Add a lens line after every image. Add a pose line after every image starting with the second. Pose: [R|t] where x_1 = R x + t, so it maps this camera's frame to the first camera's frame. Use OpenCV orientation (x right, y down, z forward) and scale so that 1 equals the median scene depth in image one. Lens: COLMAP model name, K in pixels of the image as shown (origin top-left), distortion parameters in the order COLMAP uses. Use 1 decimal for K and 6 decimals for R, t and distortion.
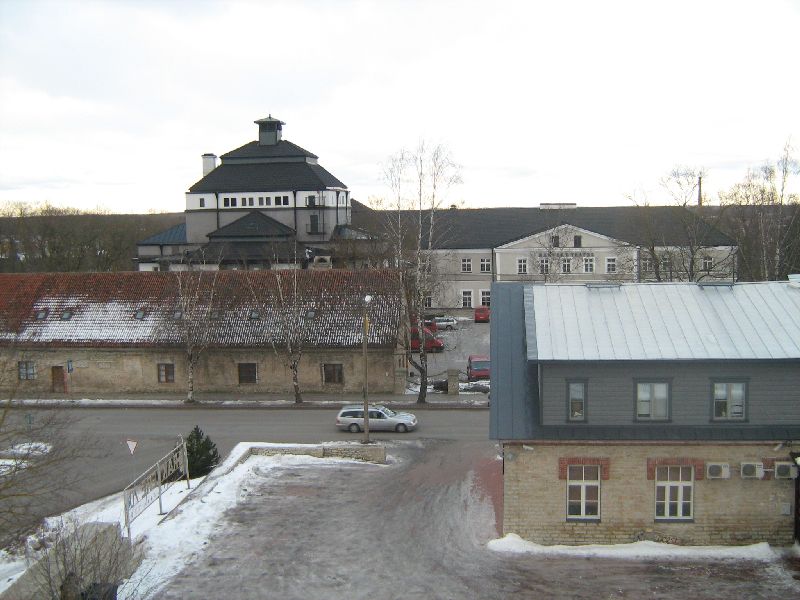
lens RADIAL K [[923.4, 0, 400.0], [0, 923.4, 300.0], [0, 0, 1]] dist [-0.154215, 0.060887]
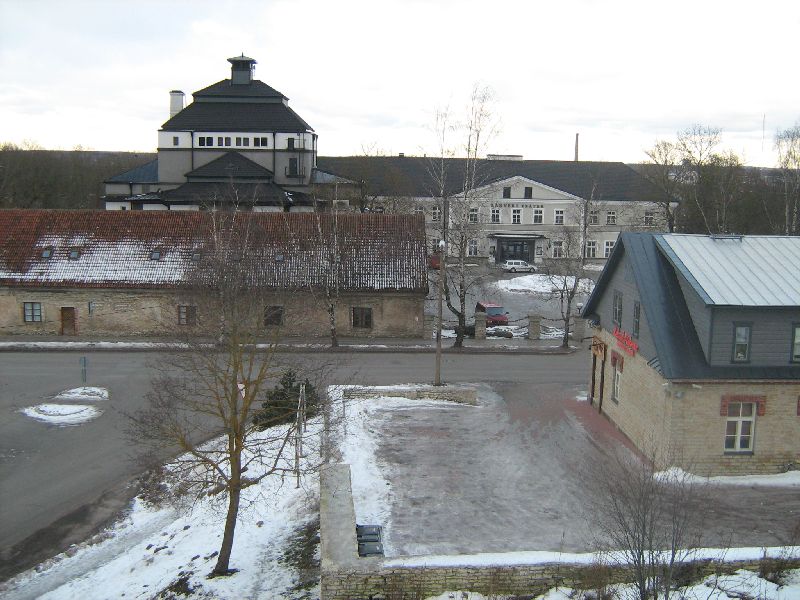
lens RADIAL K [[923.4, 0, 400.0], [0, 923.4, 300.0], [0, 0, 1]] dist [-0.154215, 0.060887]
pose [[0.988078, 0.014555, 0.153266, -0.172861], [-0.023200, 0.998230, 0.054767, 0.004543], [-0.152198, -0.057670, 0.986666, 0.004187]]
